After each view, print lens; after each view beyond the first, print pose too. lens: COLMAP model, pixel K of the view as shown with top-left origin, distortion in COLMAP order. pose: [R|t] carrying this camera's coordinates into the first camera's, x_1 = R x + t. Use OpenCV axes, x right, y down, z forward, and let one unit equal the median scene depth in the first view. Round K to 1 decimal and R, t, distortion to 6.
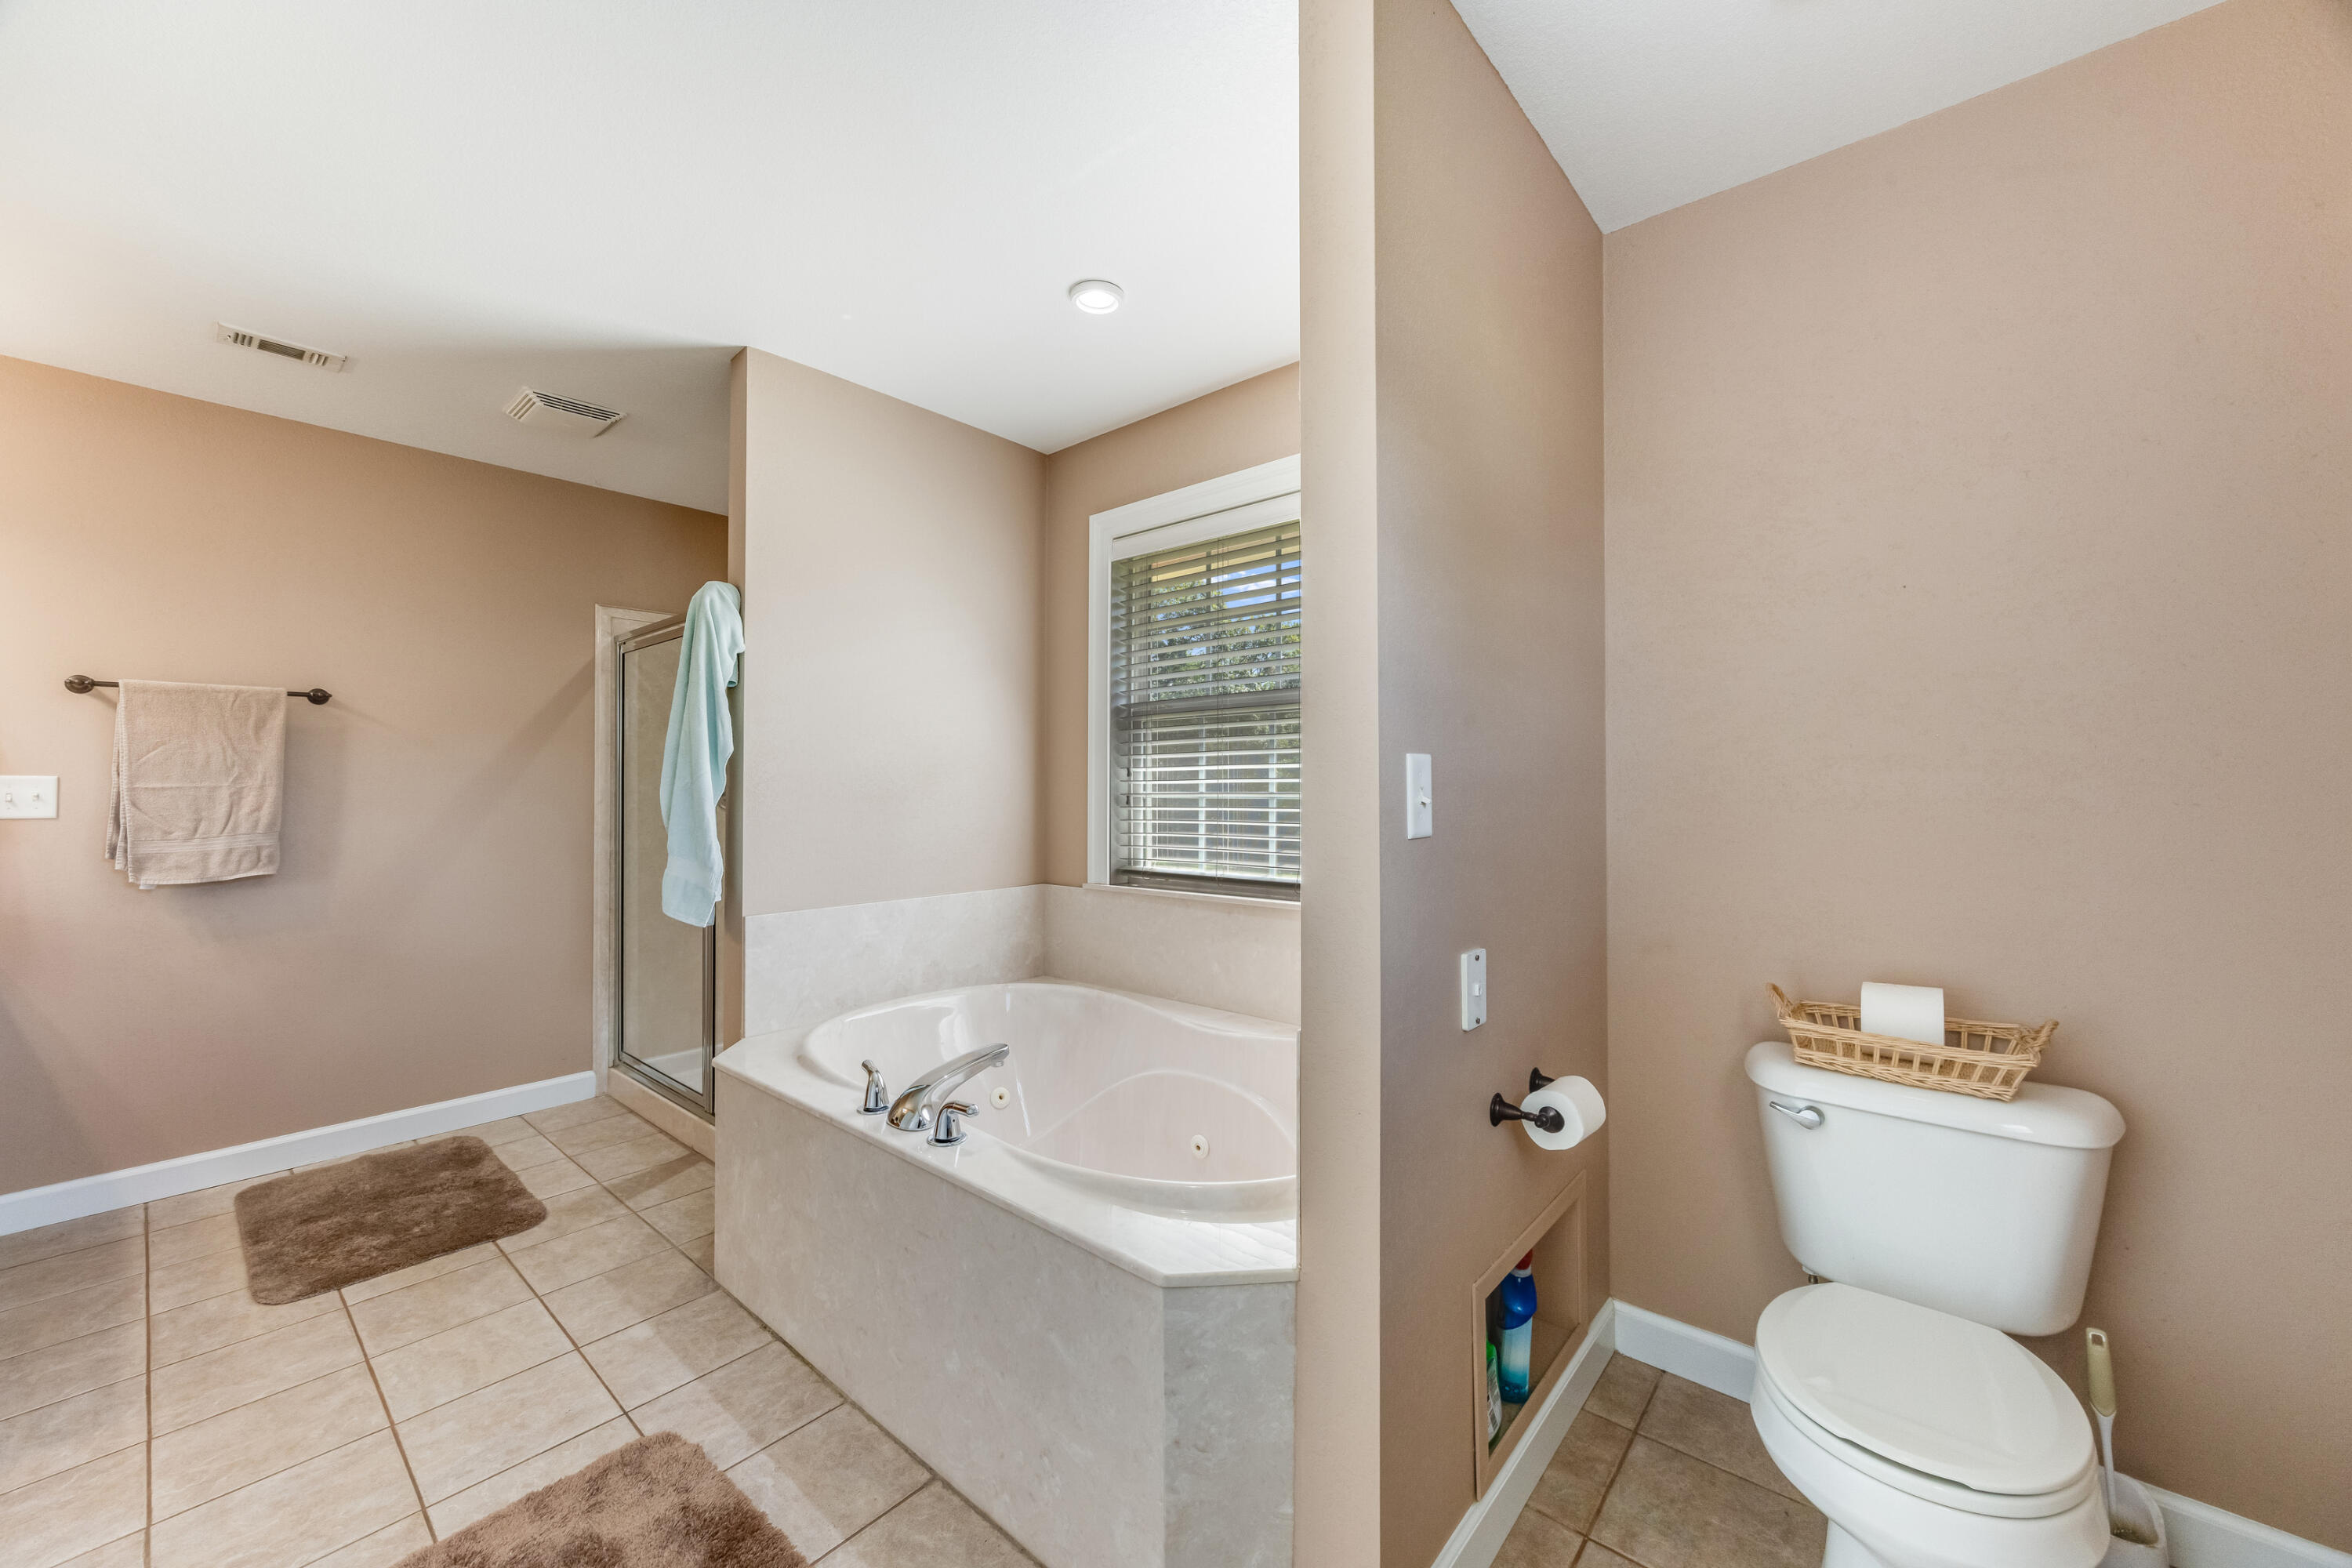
lens RADIAL K [[913.5, 0, 1208.4], [0, 913.5, 787.9], [0, 0, 1]] dist [0.006345, 0.000011]
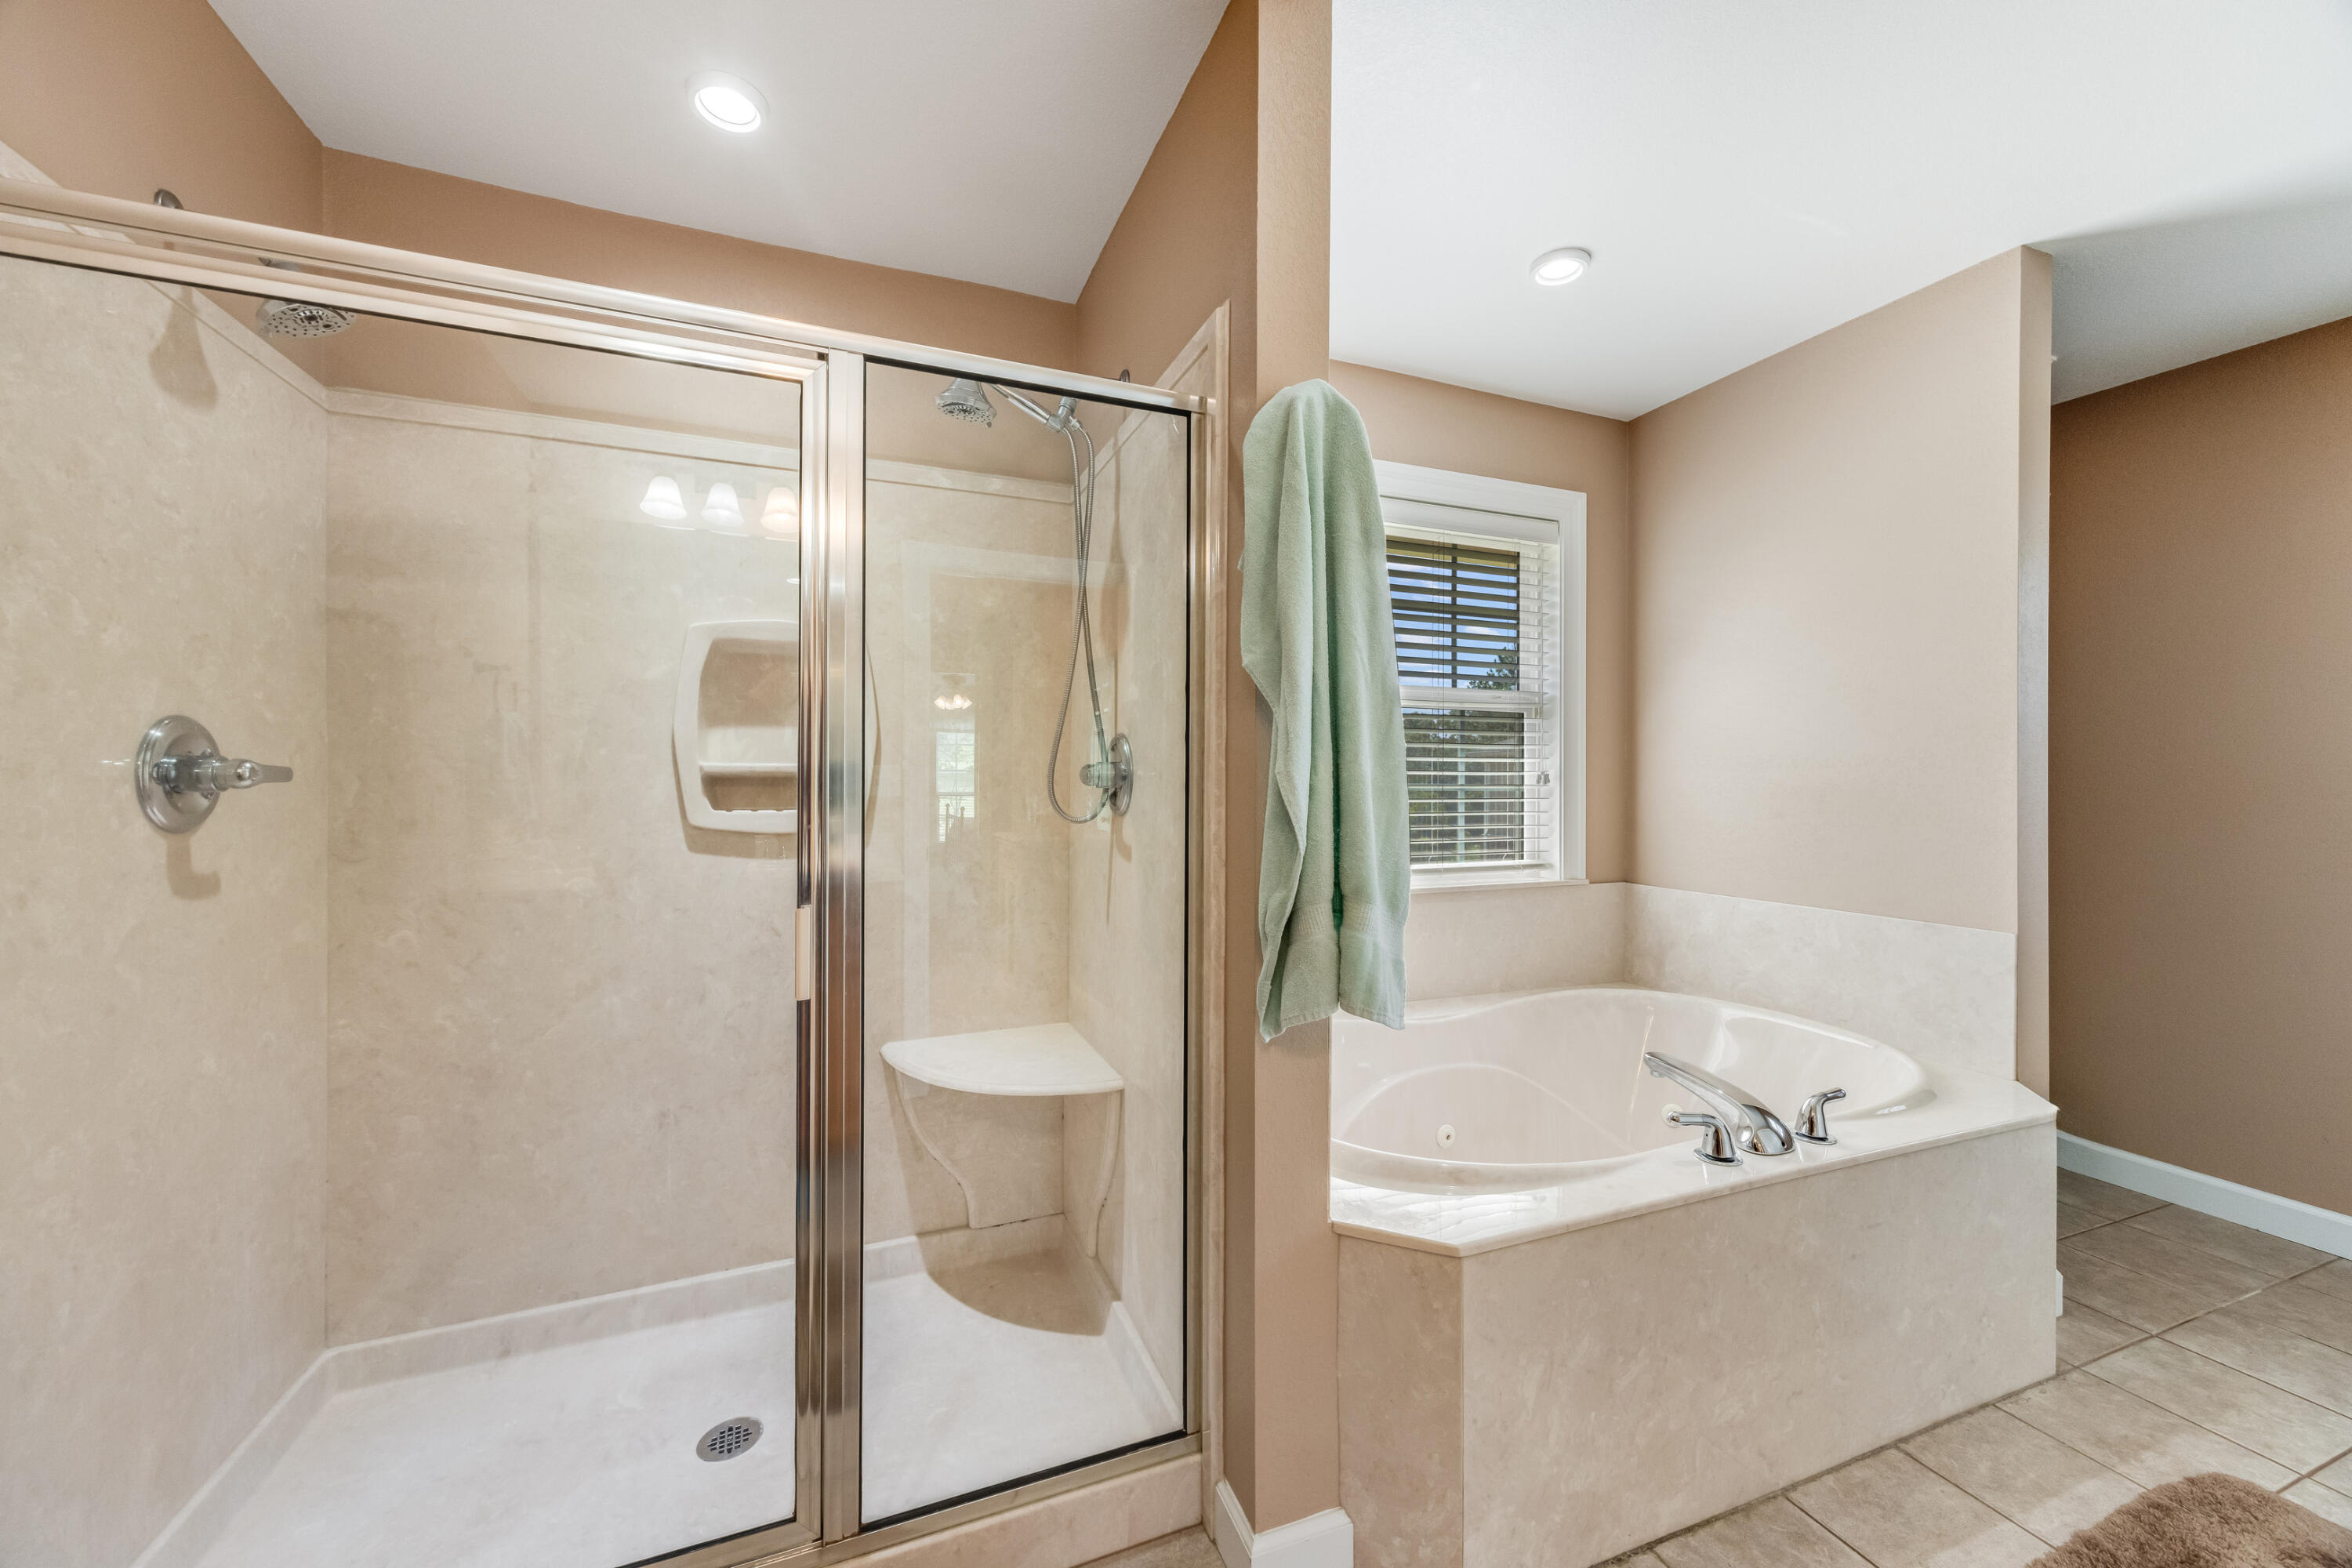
lens RADIAL K [[913.5, 0, 1106.7], [0, 913.5, 798.2], [0, 0, 1]] dist [0.006345, 0.000011]
pose [[0.458946, -0.007504, 0.888432, -1.308235], [-0.006916, 0.999904, 0.012019, 0.013664], [-0.888437, -0.011661, 0.458850, 1.066965]]
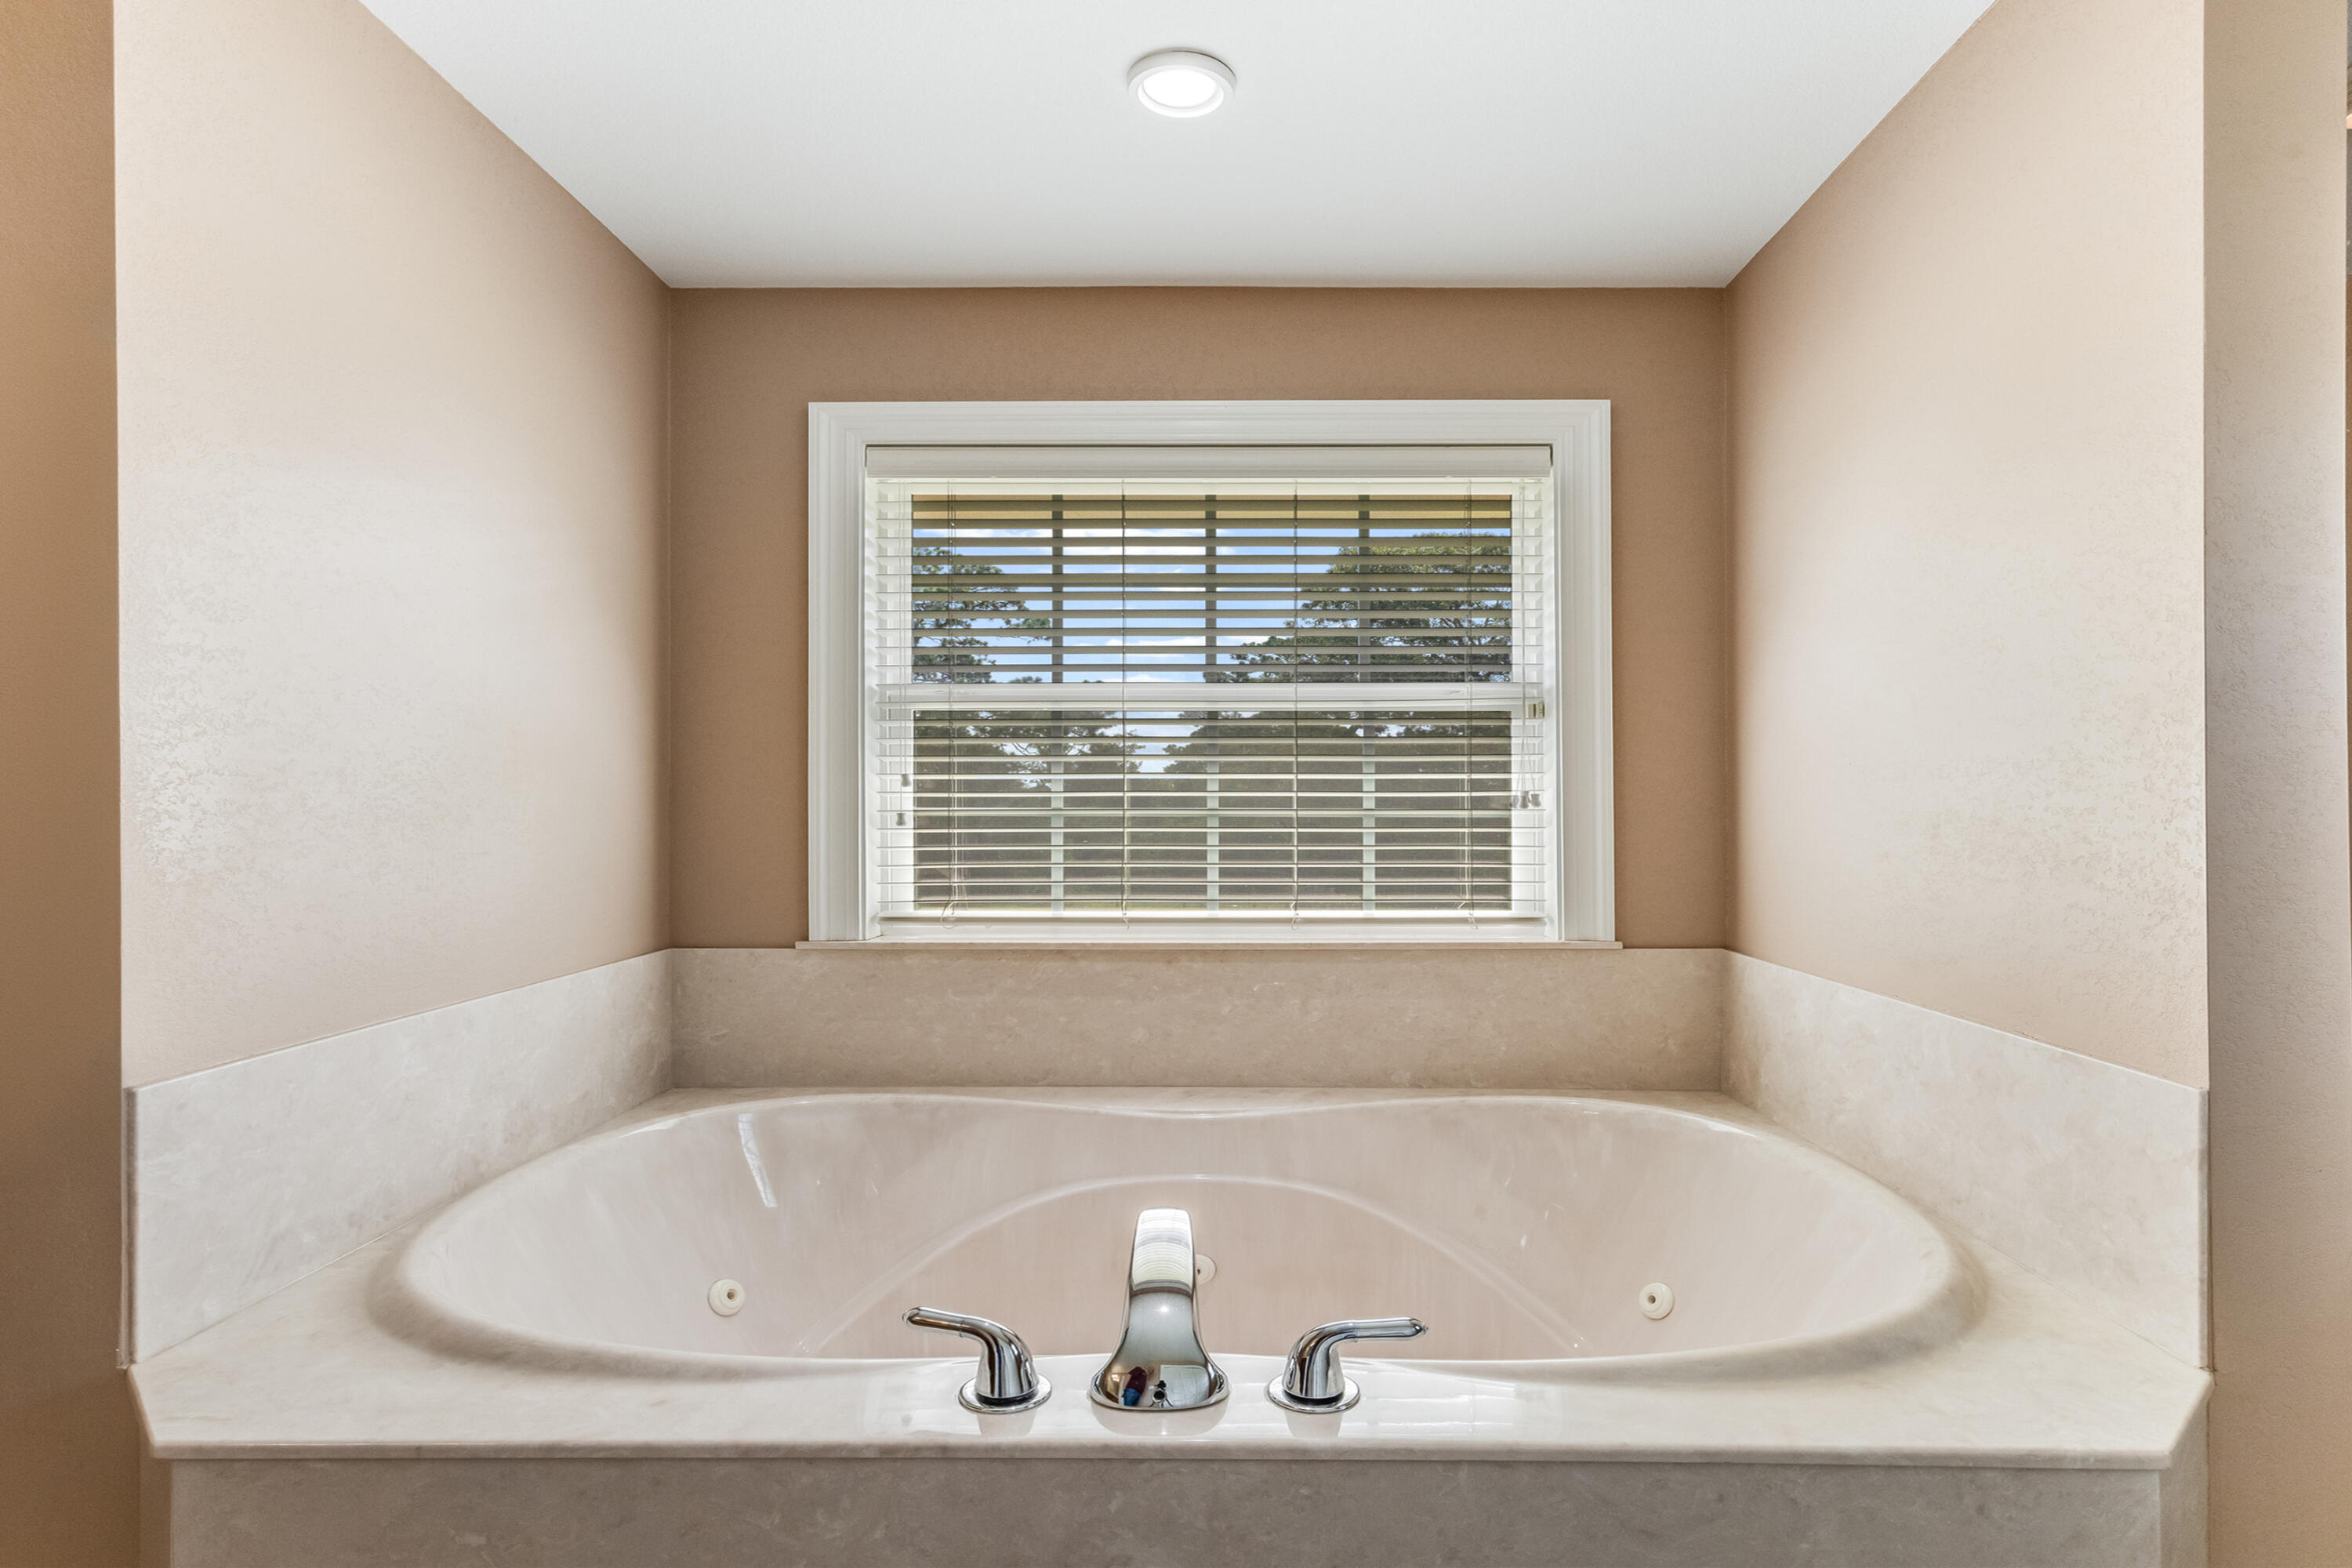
lens RADIAL K [[913.5, 0, 1178.1], [0, 913.5, 813.5], [0, 0, 1]] dist [0.006345, 0.000011]
pose [[0.762665, 0.000576, 0.646793, -0.585044], [-0.005803, 0.999965, 0.005952, 0.005473], [-0.646767, -0.008292, 0.762642, 0.483822]]
